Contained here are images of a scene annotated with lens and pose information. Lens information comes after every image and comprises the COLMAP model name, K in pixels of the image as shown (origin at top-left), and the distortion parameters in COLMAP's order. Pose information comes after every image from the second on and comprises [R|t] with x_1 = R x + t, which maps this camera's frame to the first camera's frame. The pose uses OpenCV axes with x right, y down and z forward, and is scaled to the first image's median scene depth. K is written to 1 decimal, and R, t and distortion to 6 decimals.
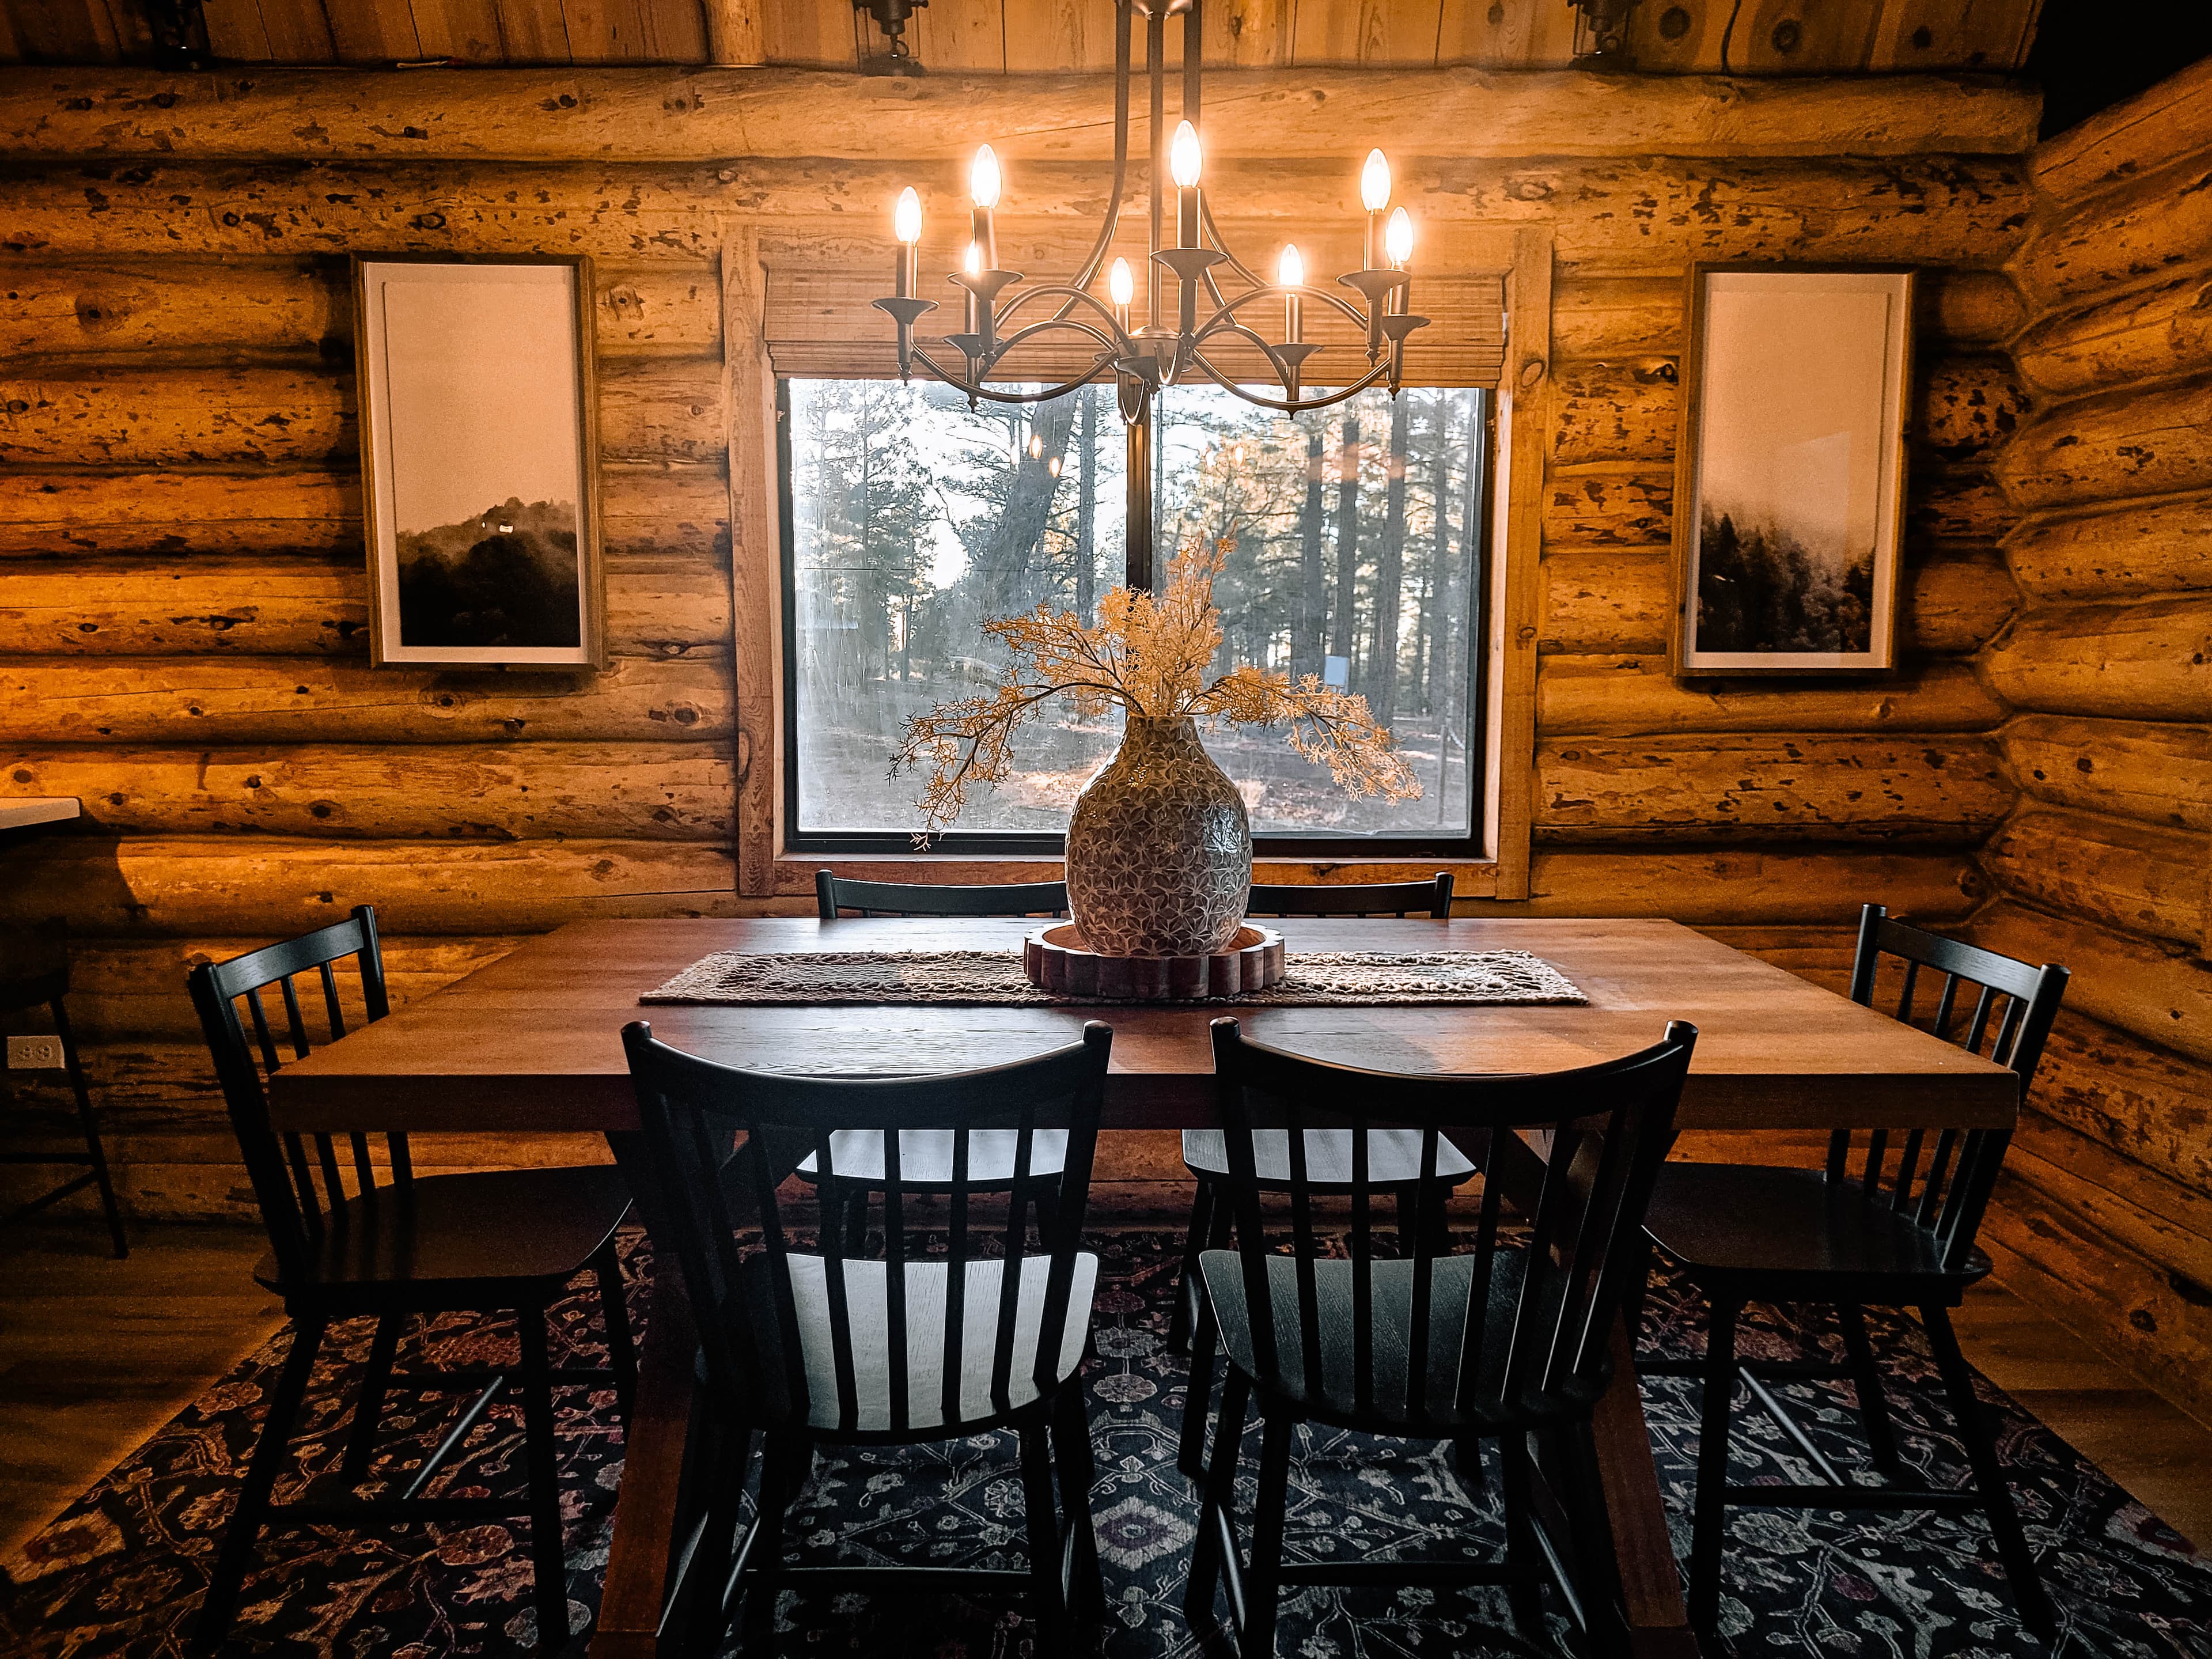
lens RADIAL K [[1668.3, 0, 1105.2], [0, 1668.3, 836.2], [0, 0, 1]] dist [0.036925, -0.028141]
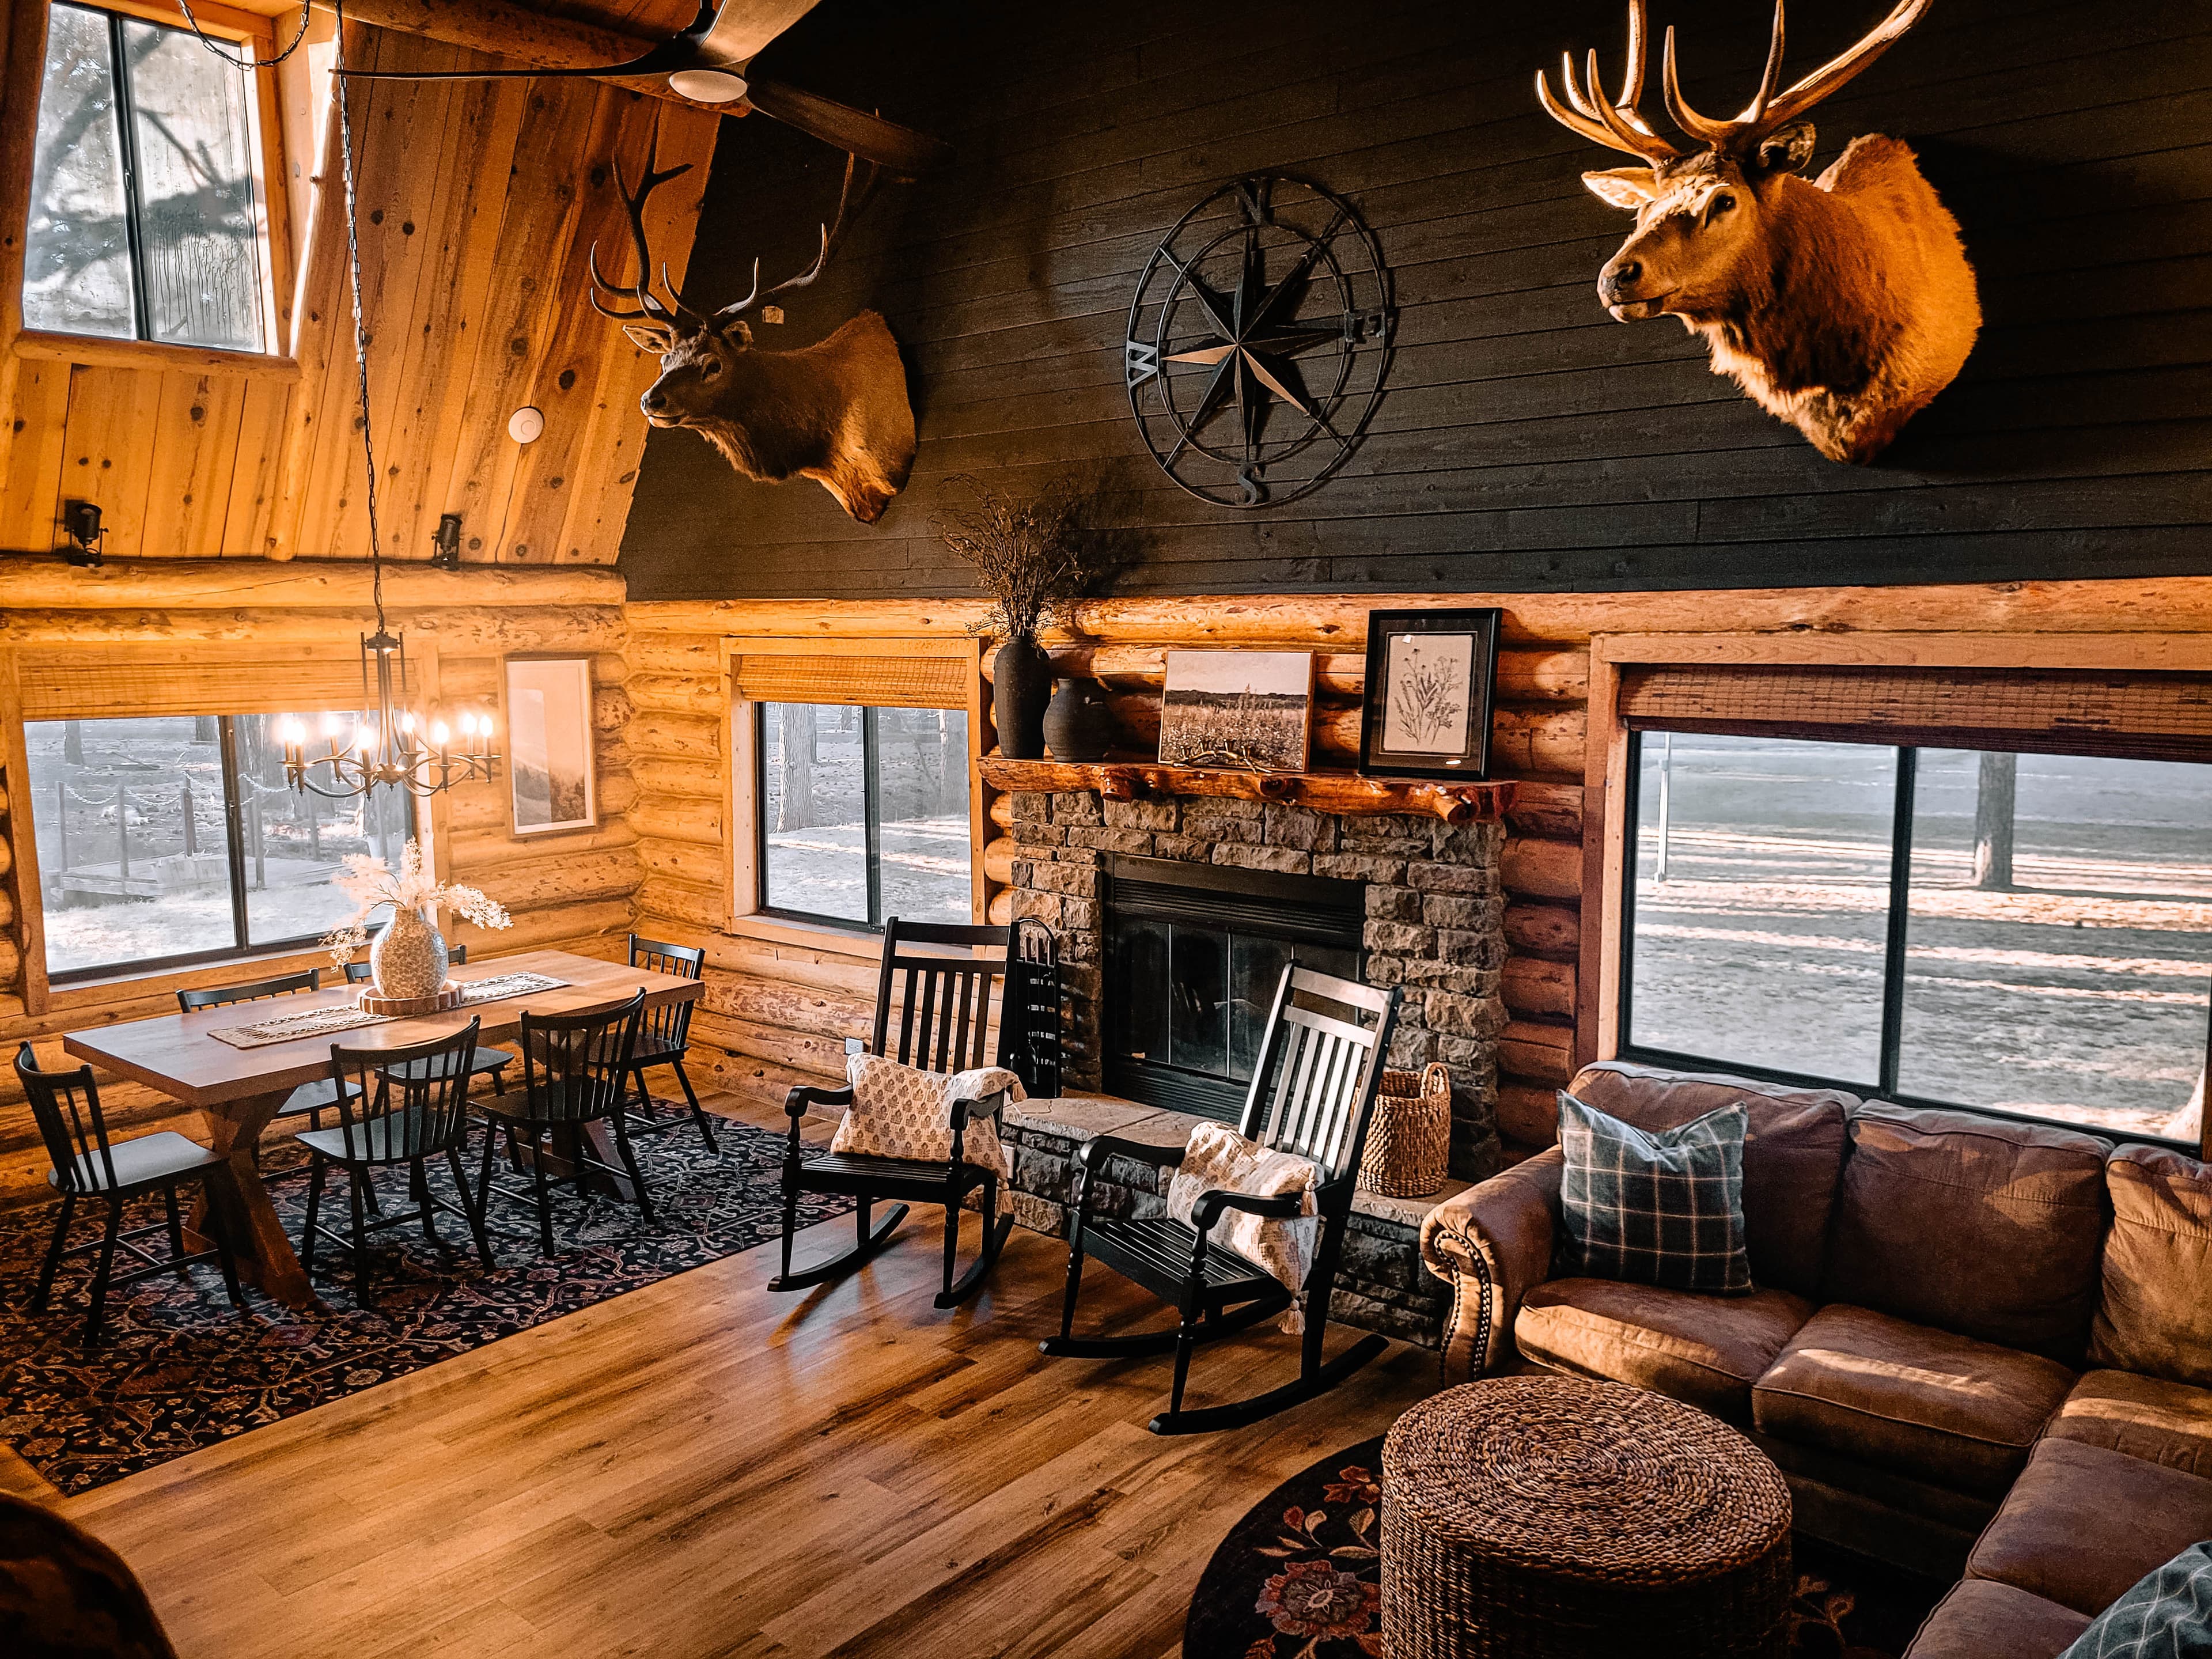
lens RADIAL K [[1668.3, 0, 1110.5], [0, 1668.3, 825.1], [0, 0, 1]] dist [0.036925, -0.028141]
pose [[0.650640, -0.101547, 0.752566, -1.286044], [0.090714, 0.994316, 0.055739, -0.259990], [-0.753949, 0.032002, 0.656153, -1.675903]]
